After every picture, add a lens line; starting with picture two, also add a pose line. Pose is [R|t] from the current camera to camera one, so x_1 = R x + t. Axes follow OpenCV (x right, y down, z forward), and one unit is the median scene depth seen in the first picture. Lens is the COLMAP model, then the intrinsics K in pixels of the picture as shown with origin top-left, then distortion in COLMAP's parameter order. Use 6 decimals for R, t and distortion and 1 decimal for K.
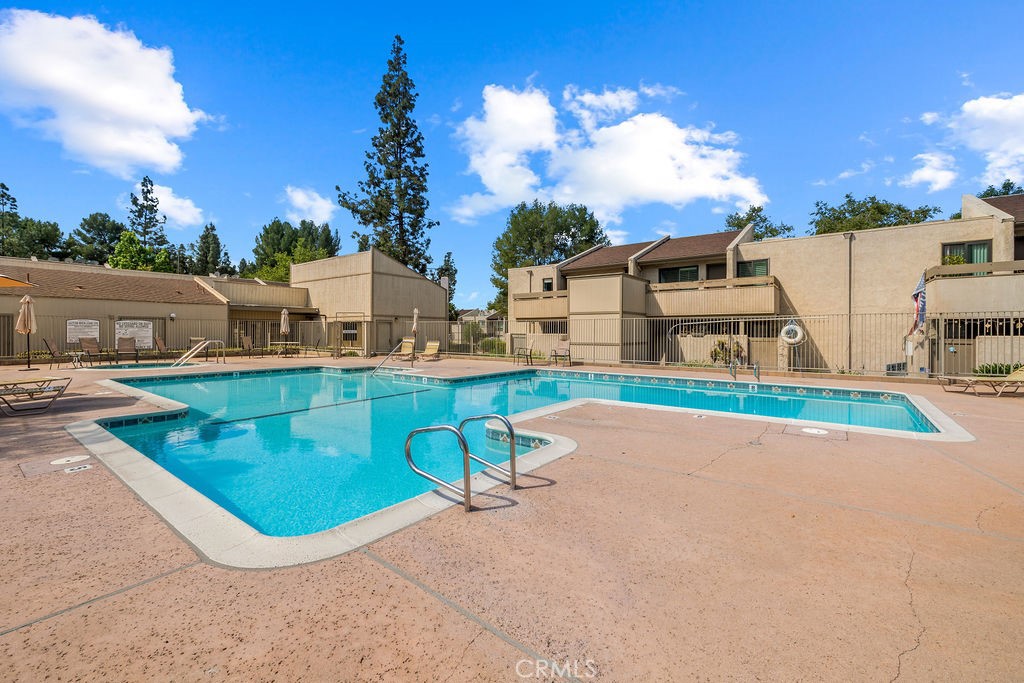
lens RADIAL K [[434.2, 0, 506.1], [0, 434.2, 333.8], [0, 0, 1]] dist [0.000870, 0.000330]
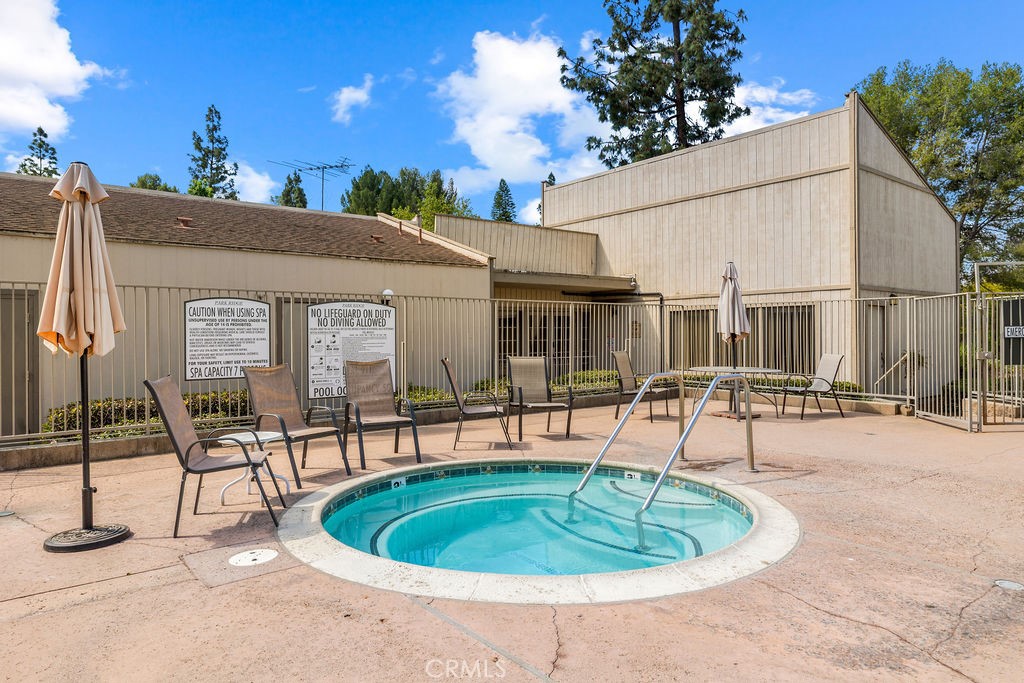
lens RADIAL K [[647.5, 0, 512.0], [0, 647.5, 341.5], [0, 0, 1]] dist [-0.005306, -0.002596]
pose [[0.972685, -0.007863, -0.231994, -0.178720], [0.009639, 0.999932, 0.006524, -0.001519], [0.231927, -0.008582, 0.972695, 0.162155]]
